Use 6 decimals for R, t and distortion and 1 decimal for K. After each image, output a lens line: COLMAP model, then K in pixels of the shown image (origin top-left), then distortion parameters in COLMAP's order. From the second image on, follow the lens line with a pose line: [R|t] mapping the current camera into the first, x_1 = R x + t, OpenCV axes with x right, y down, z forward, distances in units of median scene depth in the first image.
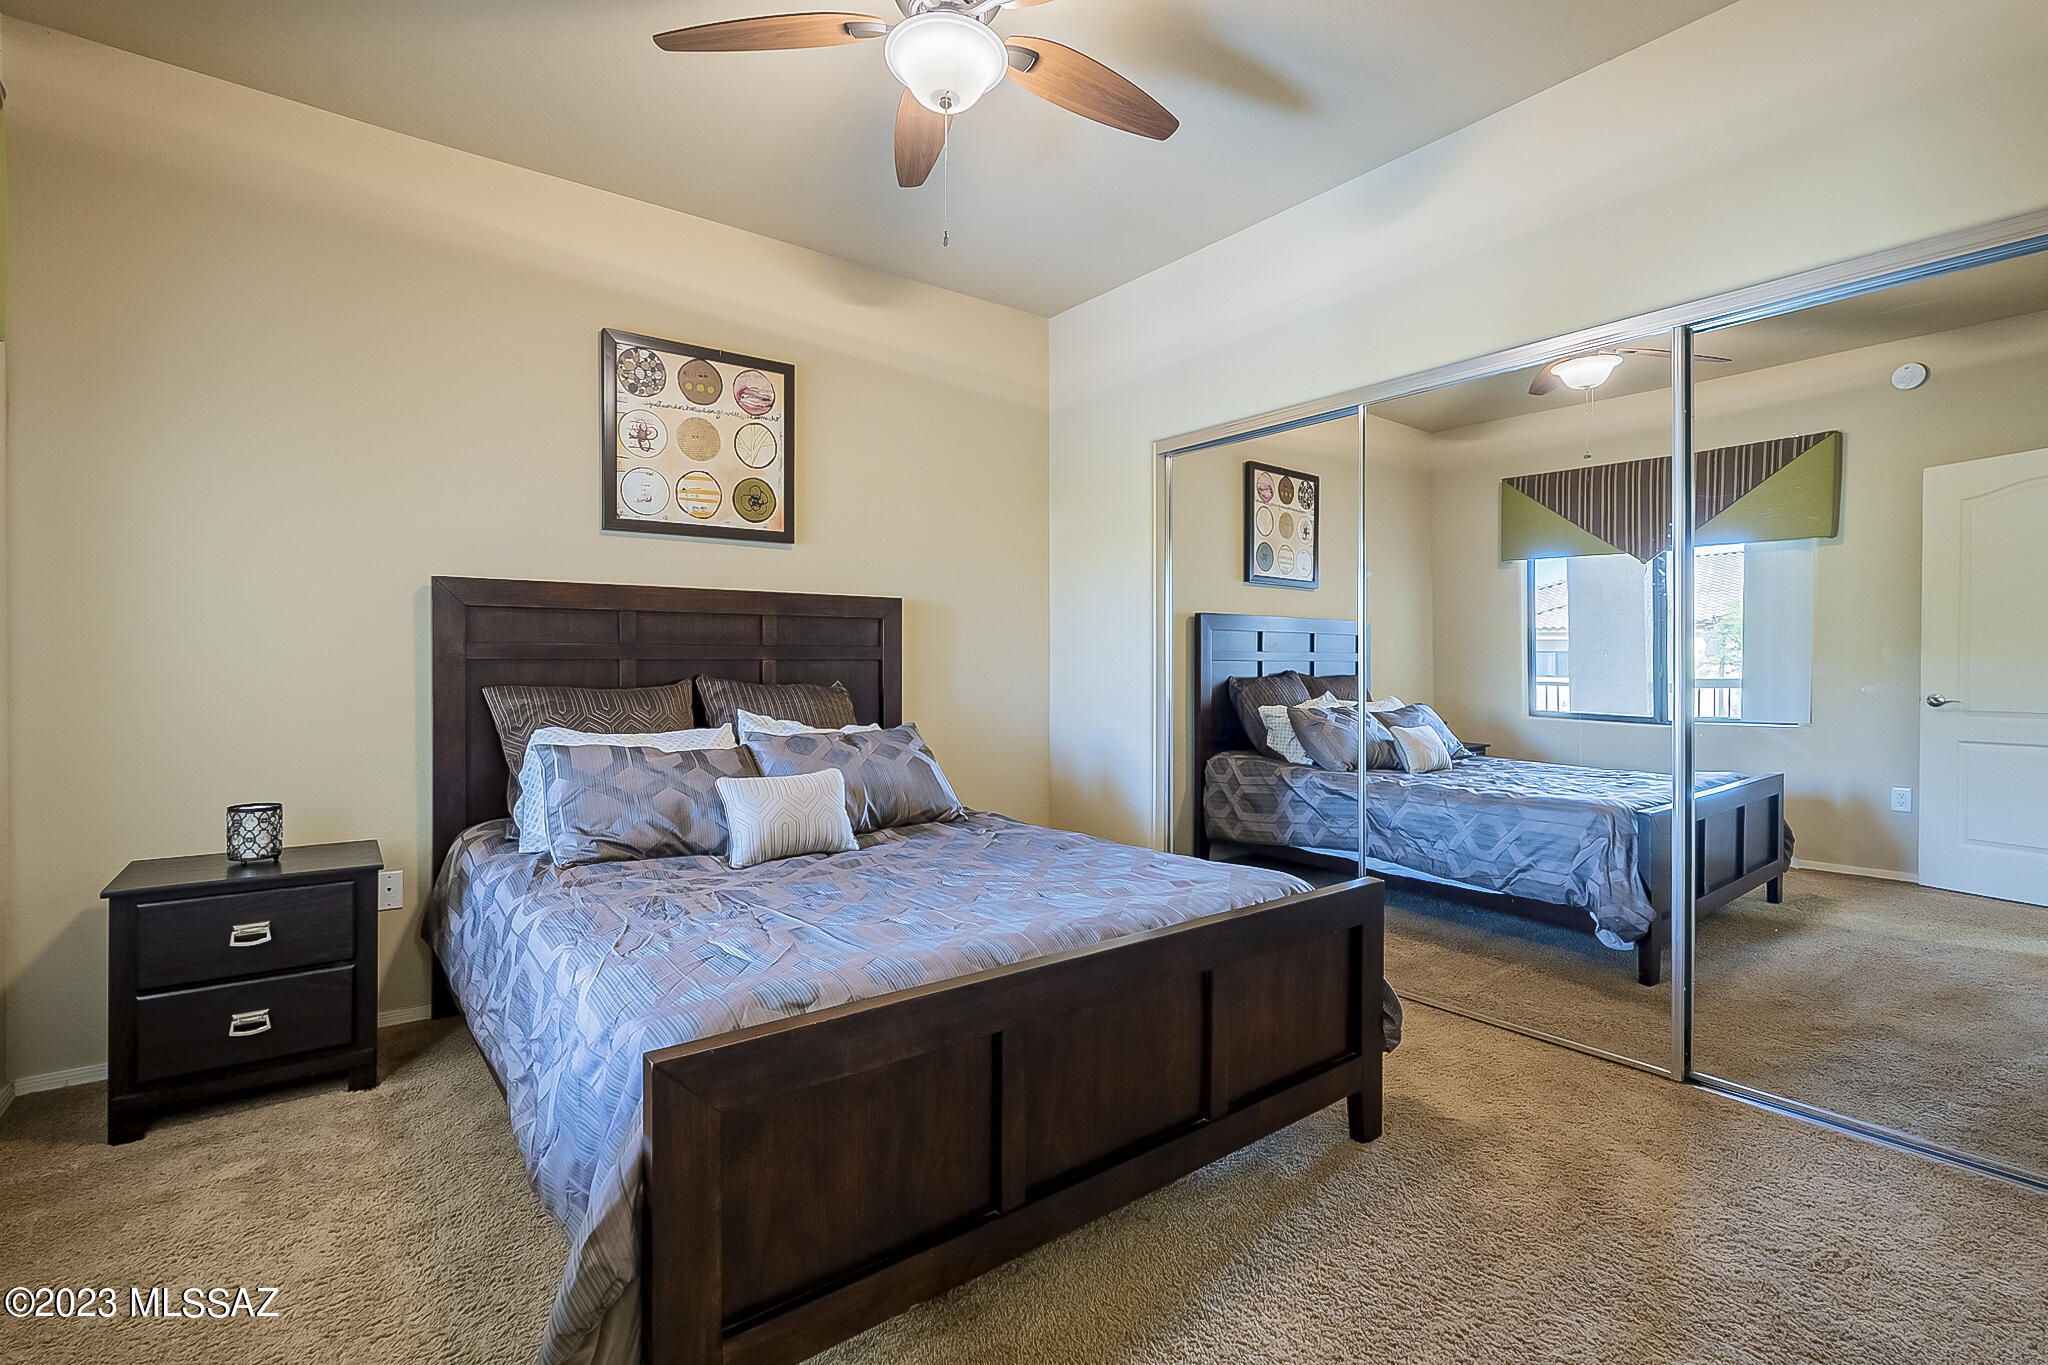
lens RADIAL K [[904.3, 0, 1013.8], [0, 904.3, 672.3], [0, 0, 1]] dist [-0.003784, 0.000566]
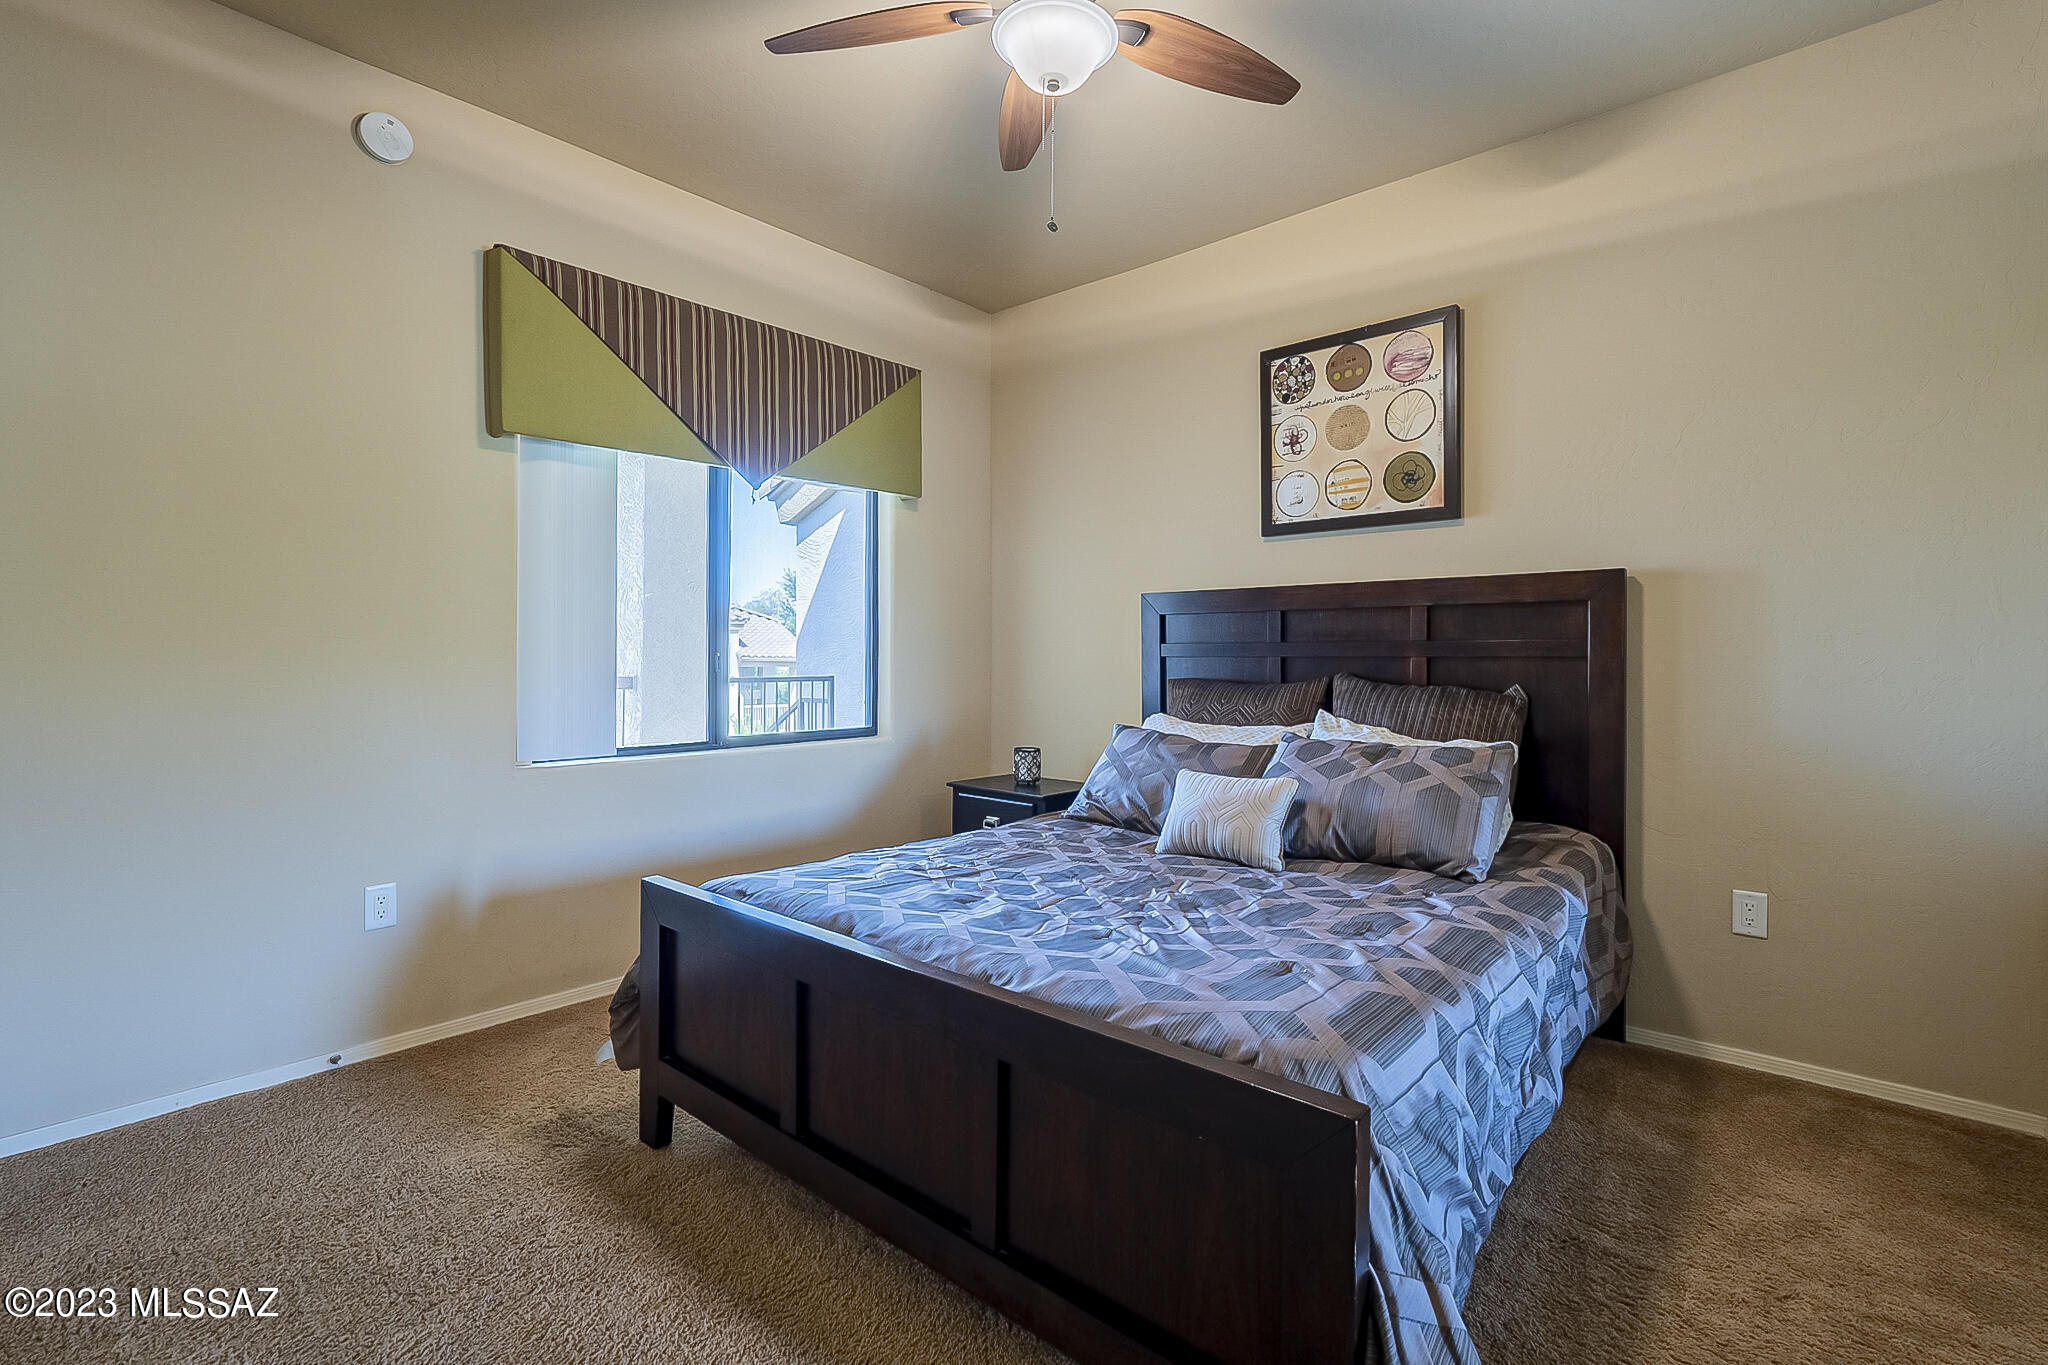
lens RADIAL K [[904.3, 0, 1021.8], [0, 904.3, 674.2], [0, 0, 1]] dist [-0.003784, 0.000566]
pose [[0.217515, 0.019951, -0.975853, 0.520830], [-0.014304, 0.999749, 0.017252, -0.007354], [0.975952, 0.010206, 0.217746, 0.457034]]
